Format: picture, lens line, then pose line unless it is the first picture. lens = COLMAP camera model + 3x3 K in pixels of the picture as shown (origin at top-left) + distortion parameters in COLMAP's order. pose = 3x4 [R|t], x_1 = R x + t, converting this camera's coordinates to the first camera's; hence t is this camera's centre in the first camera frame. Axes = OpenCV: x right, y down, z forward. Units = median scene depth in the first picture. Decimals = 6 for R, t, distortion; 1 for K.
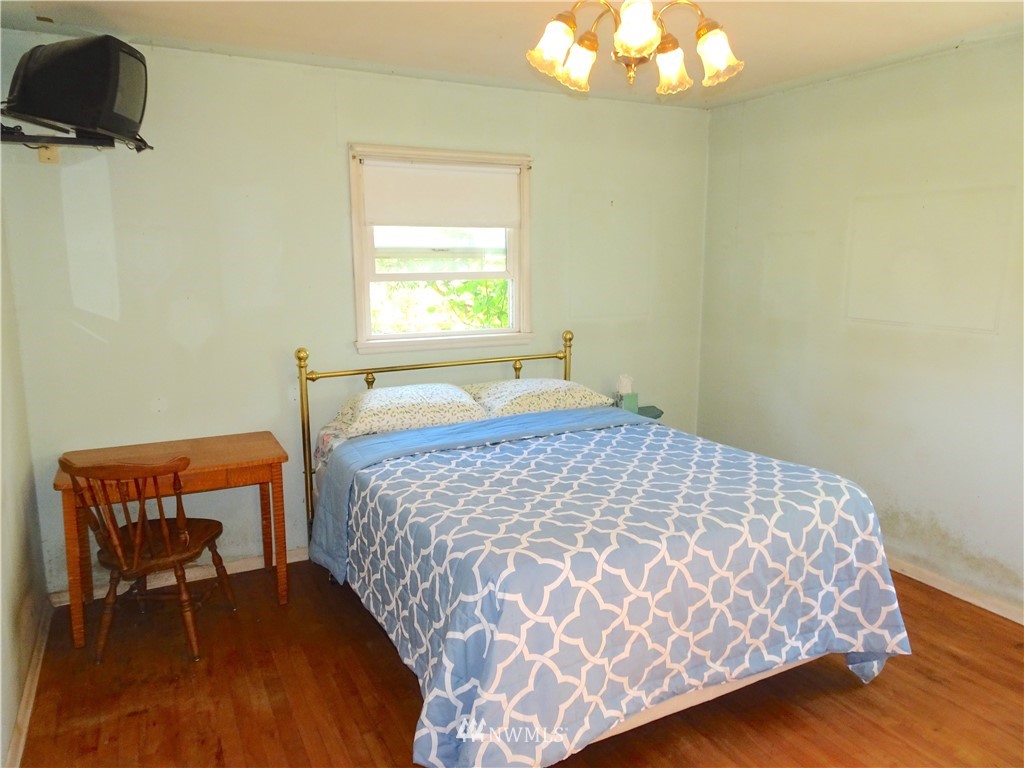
lens RADIAL K [[729.4, 0, 512.7], [0, 729.4, 382.9], [0, 0, 1]] dist [0.006993, 0.007745]
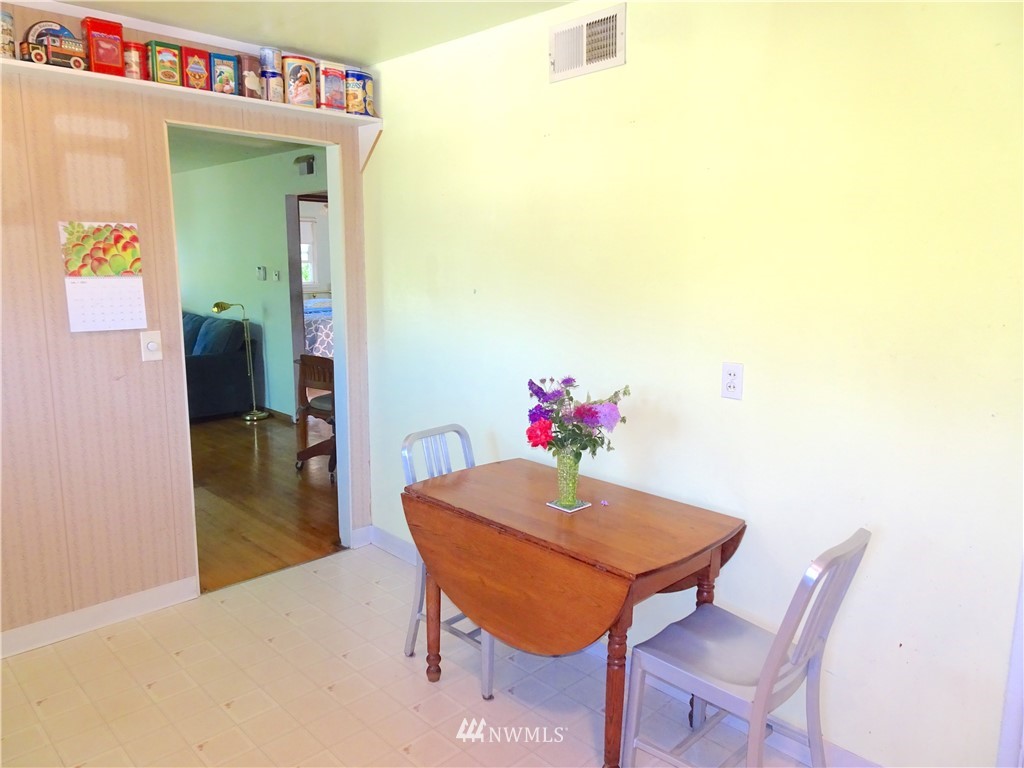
lens RADIAL K [[729.4, 0, 510.6], [0, 729.4, 384.5], [0, 0, 1]] dist [0.006993, 0.007745]
pose [[0.955014, -0.038615, 0.294035, -0.230504], [0.037595, 0.999251, 0.009124, 0.668016], [-0.294167, 0.002341, 0.955751, -3.867812]]
